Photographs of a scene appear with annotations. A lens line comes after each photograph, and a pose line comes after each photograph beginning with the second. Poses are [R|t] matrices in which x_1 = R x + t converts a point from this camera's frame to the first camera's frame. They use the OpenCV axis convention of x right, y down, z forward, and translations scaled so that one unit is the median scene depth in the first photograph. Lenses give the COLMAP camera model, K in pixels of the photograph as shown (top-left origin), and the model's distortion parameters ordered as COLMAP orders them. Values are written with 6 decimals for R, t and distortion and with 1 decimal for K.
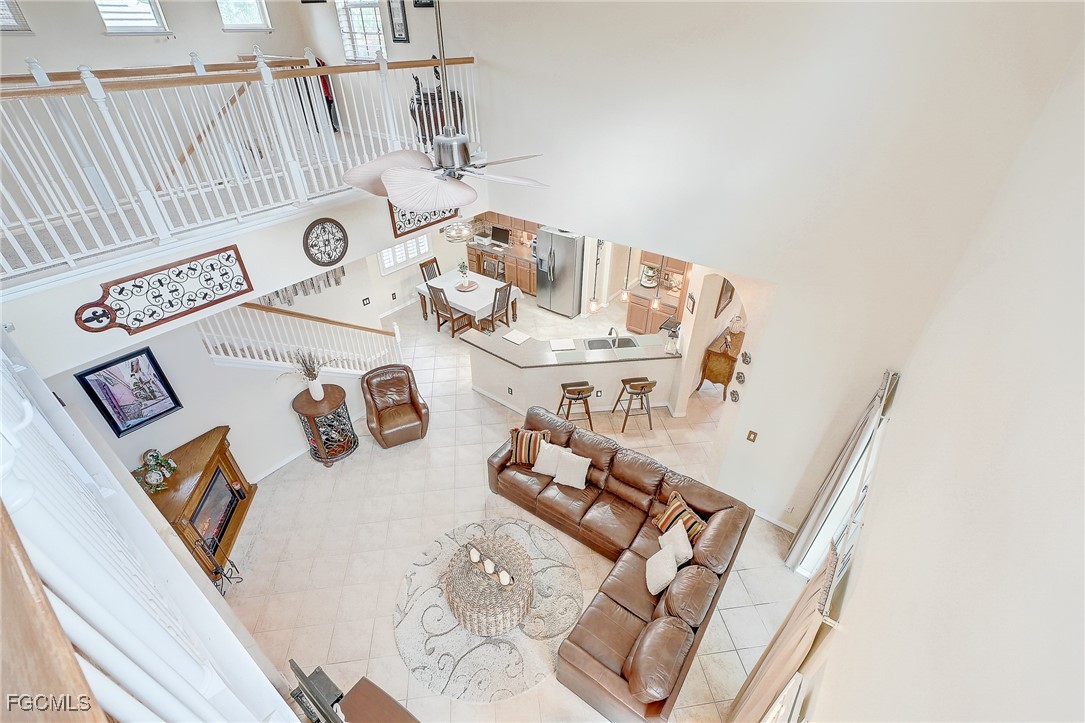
lens RADIAL K [[471.2, 0, 542.1], [0, 471.2, 367.3], [0, 0, 1]] dist [0.015121, -0.010705]
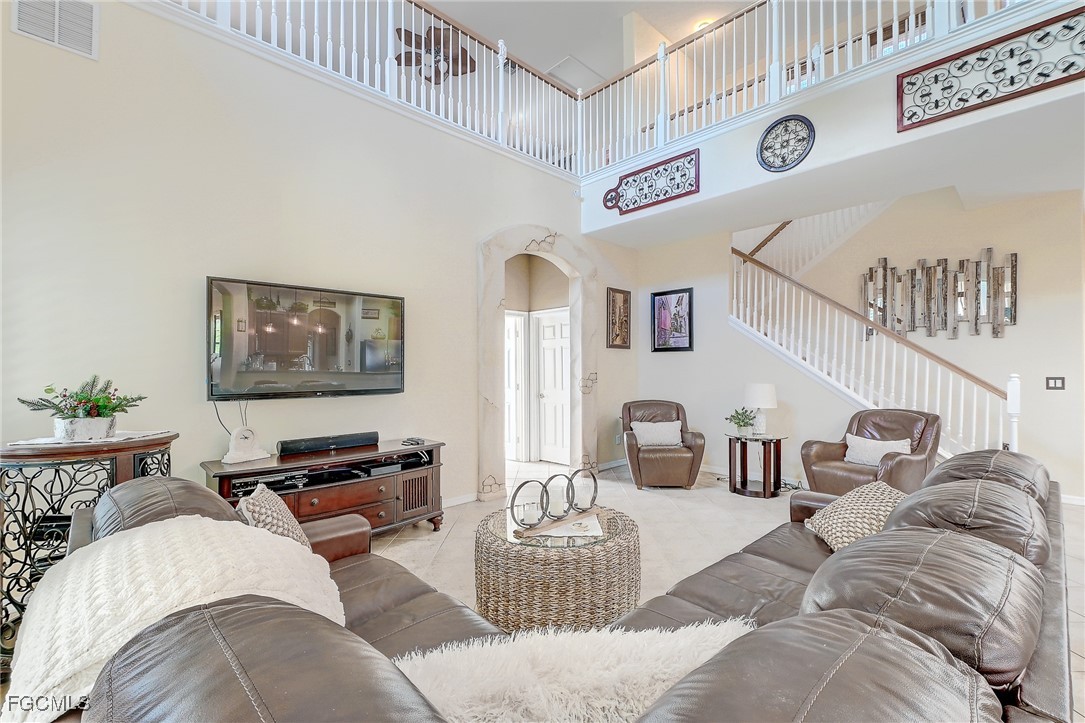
lens RADIAL K [[471.2, 0, 542.1], [0, 471.2, 367.3], [0, 0, 1]] dist [0.015121, -0.010705]
pose [[-0.144697, -0.002865, -0.989472, 0.482098], [-0.571903, 0.816285, 0.081269, 0.263382], [0.807459, 0.577642, -0.119752, 0.973924]]
